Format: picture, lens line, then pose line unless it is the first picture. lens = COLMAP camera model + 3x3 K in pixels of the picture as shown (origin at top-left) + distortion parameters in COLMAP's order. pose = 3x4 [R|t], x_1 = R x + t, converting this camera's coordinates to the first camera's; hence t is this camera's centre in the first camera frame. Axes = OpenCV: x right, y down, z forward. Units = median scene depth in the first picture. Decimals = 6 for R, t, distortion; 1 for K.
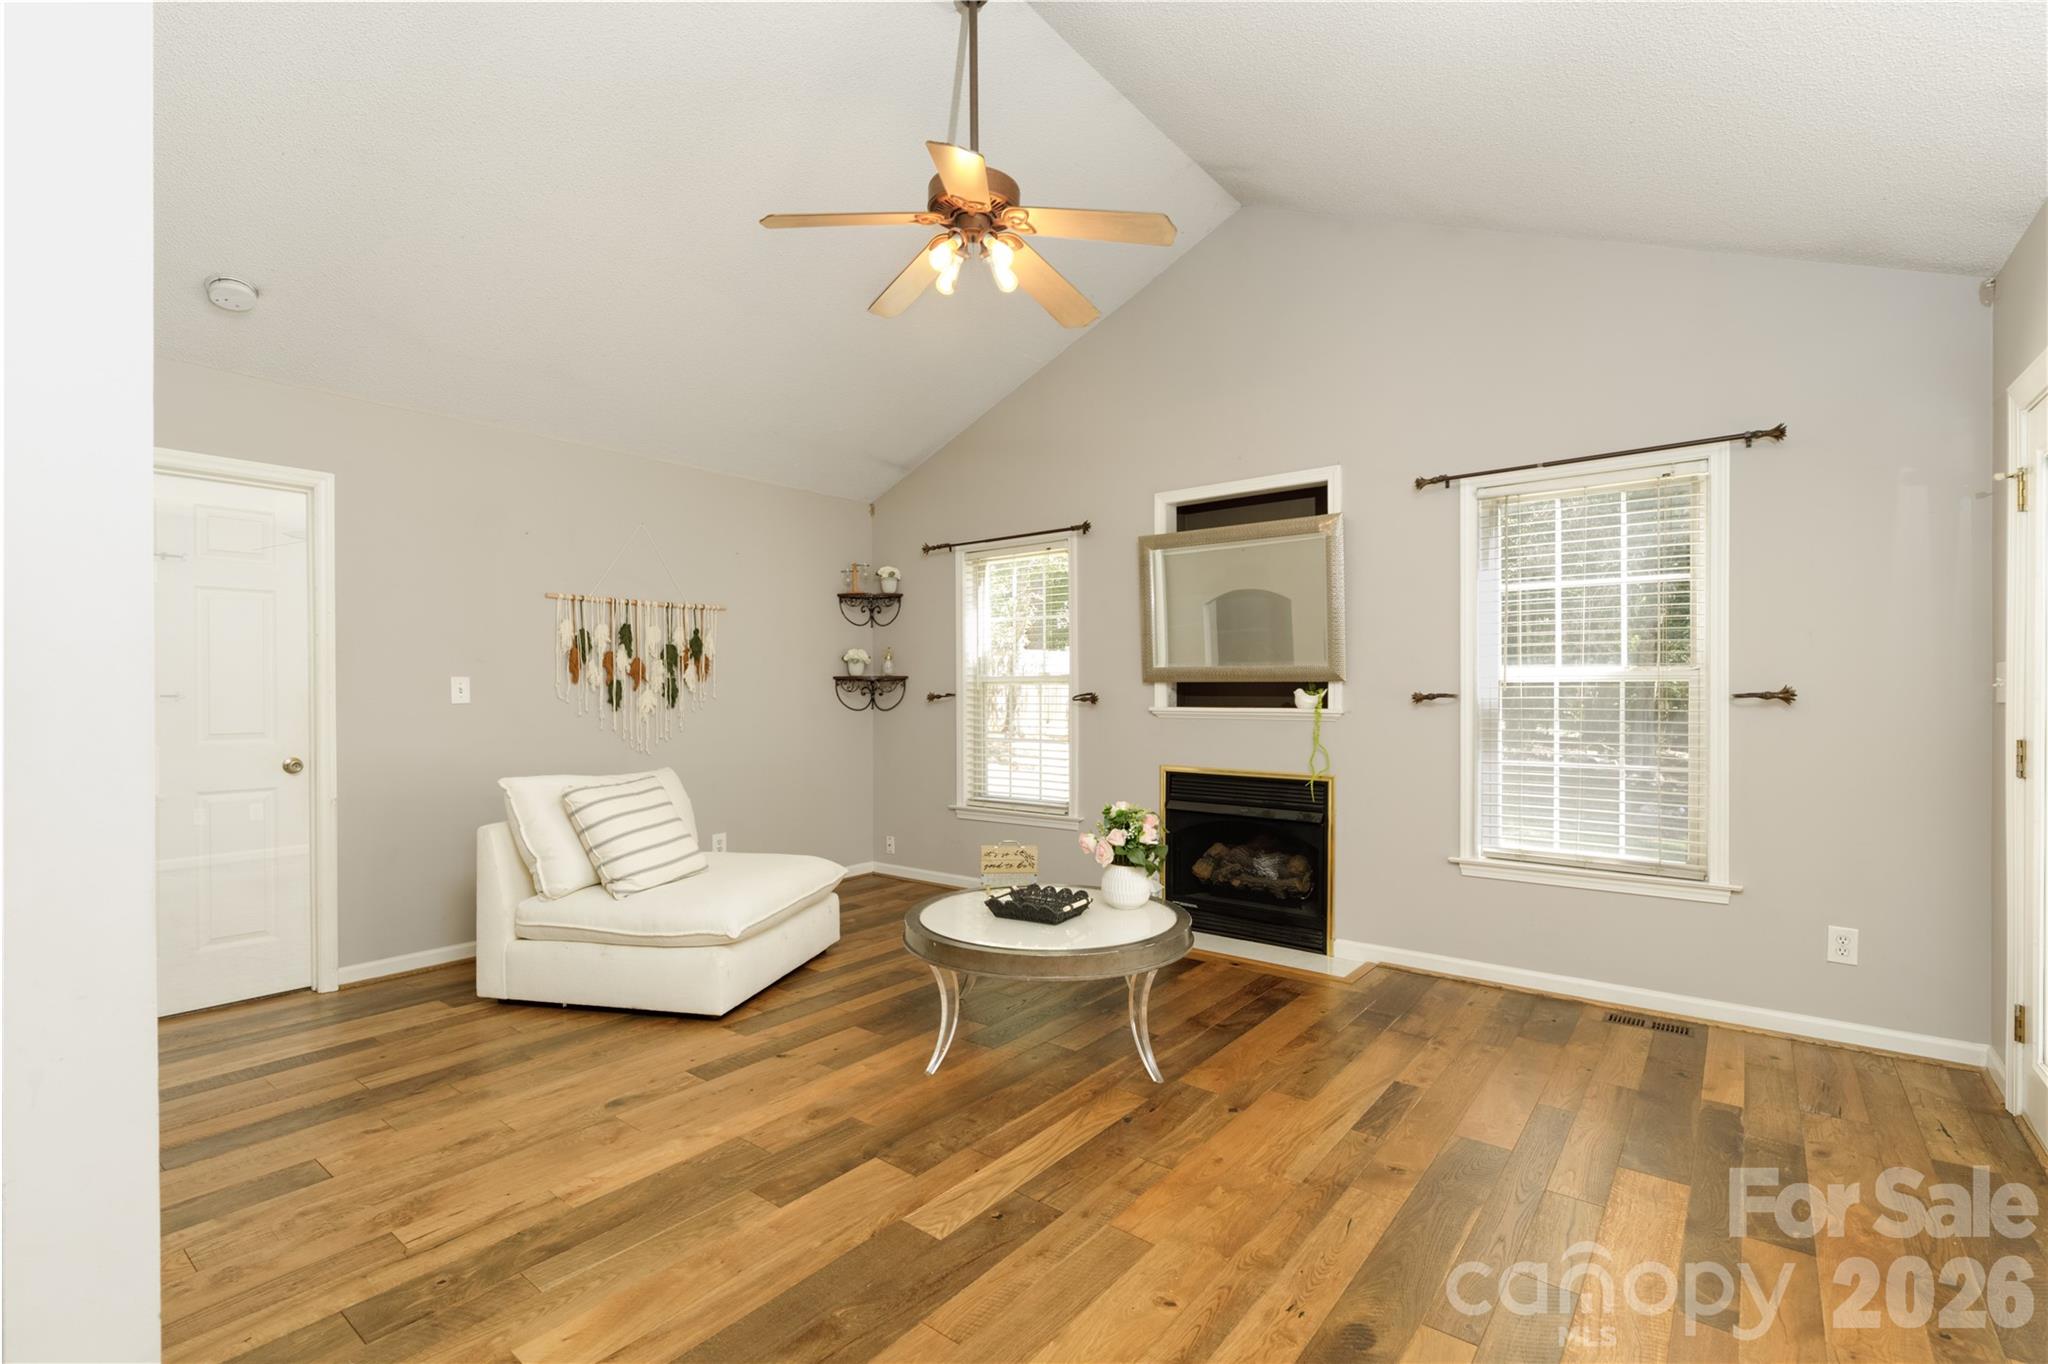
lens RADIAL K [[933.6, 0, 1015.2], [0, 933.6, 682.8], [0, 0, 1]] dist [-0.009158, -0.000550]
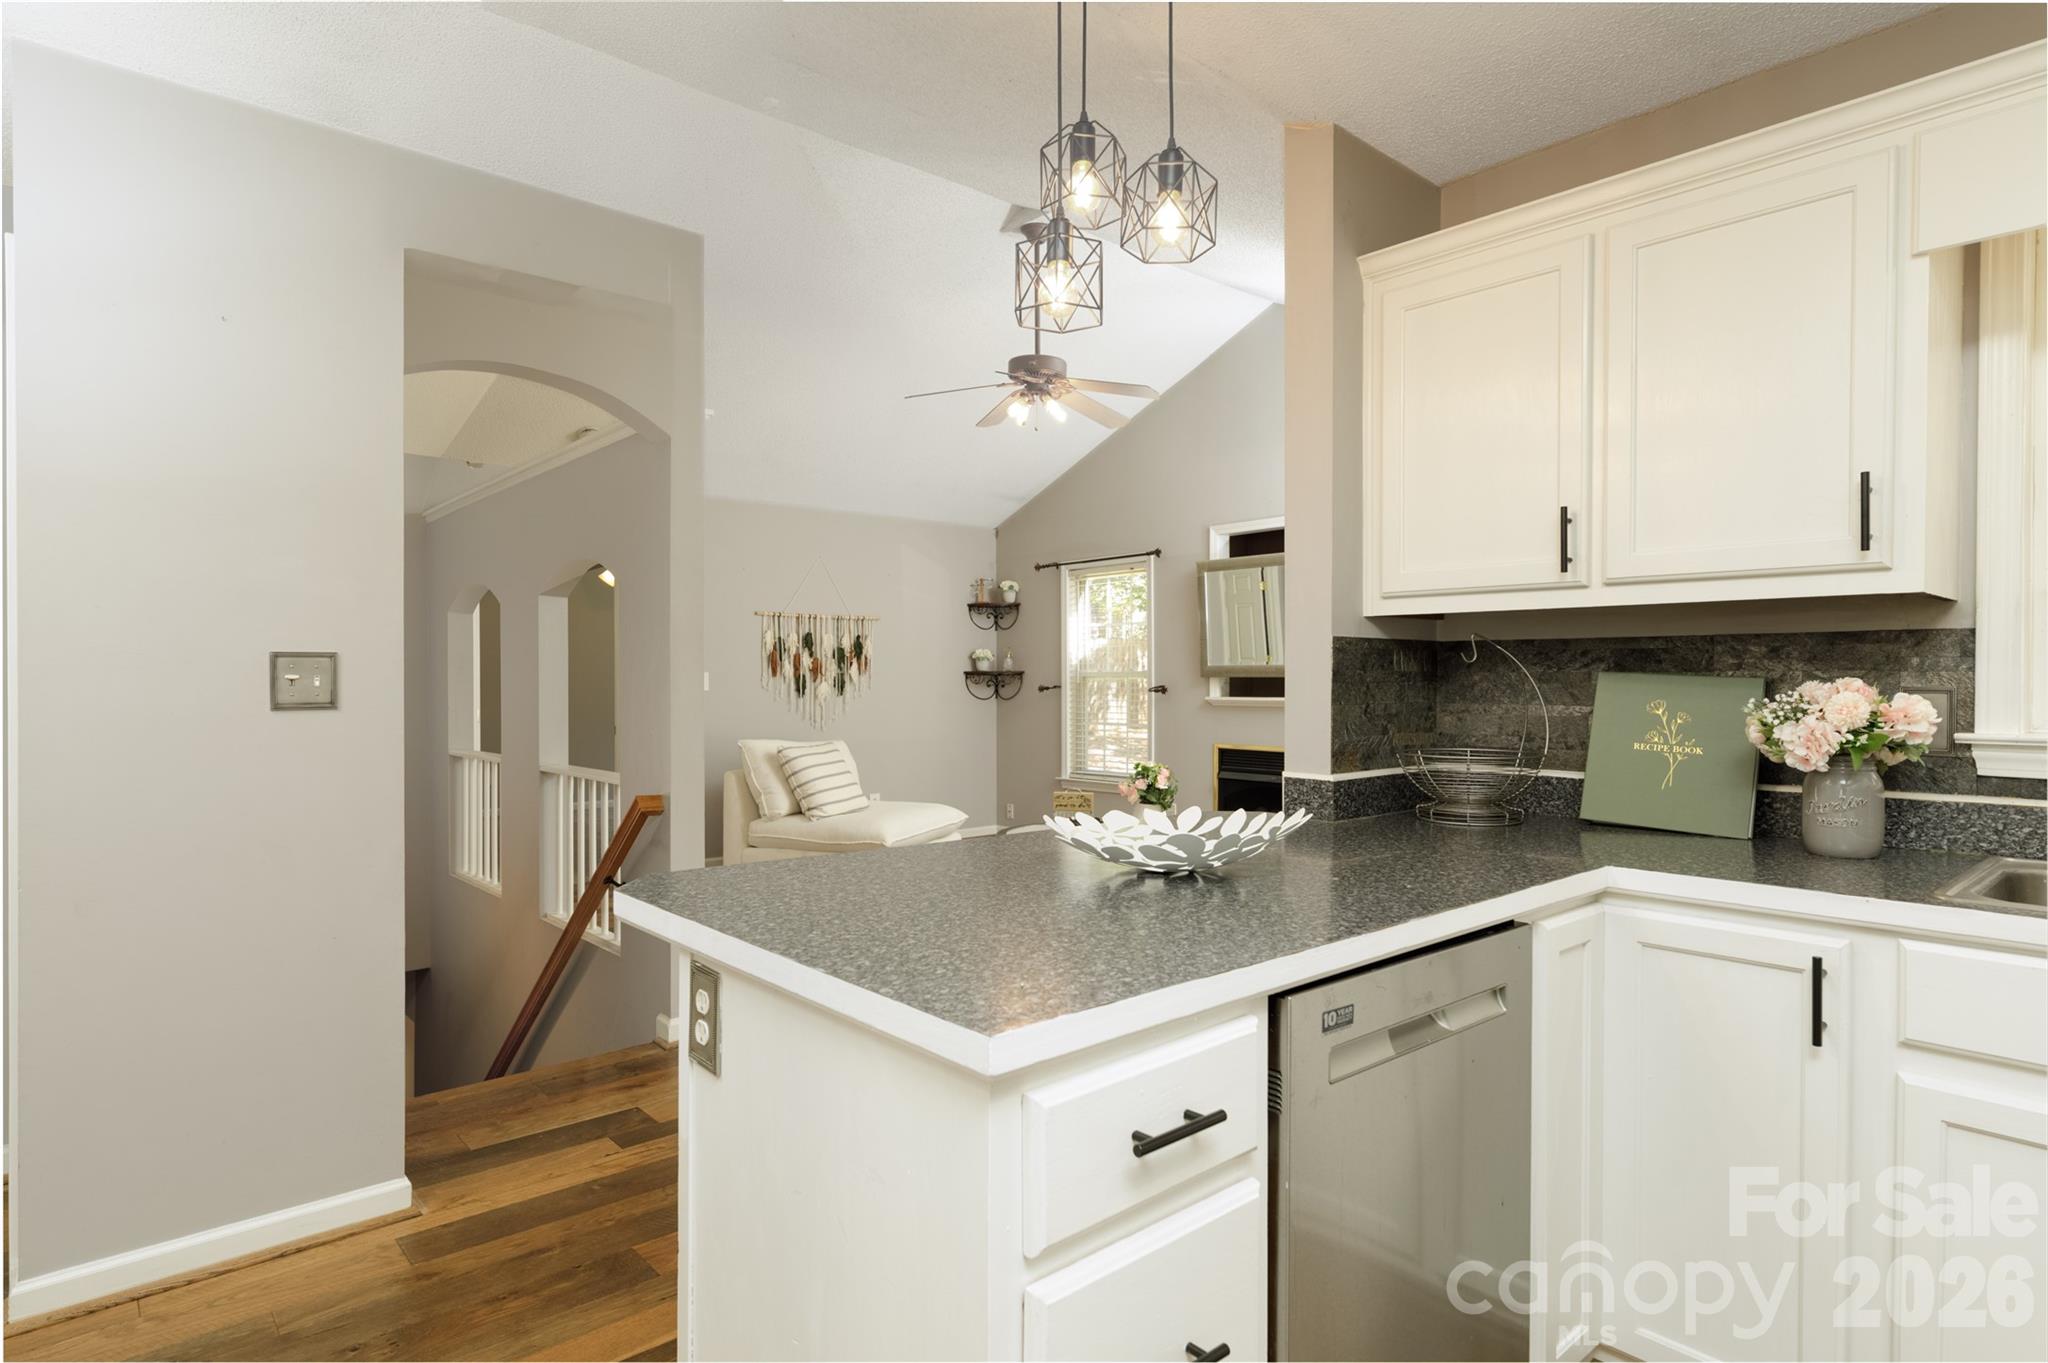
lens RADIAL K [[1097.4, 0, 1008.4], [0, 1097.4, 686.6], [0, 0, 1]] dist [0.003237, 0.000917]
pose [[0.984320, 0.004460, -0.176337, 0.139462], [-0.002586, 0.999938, 0.010858, -0.003346], [0.176375, -0.010232, 0.984270, -0.489147]]
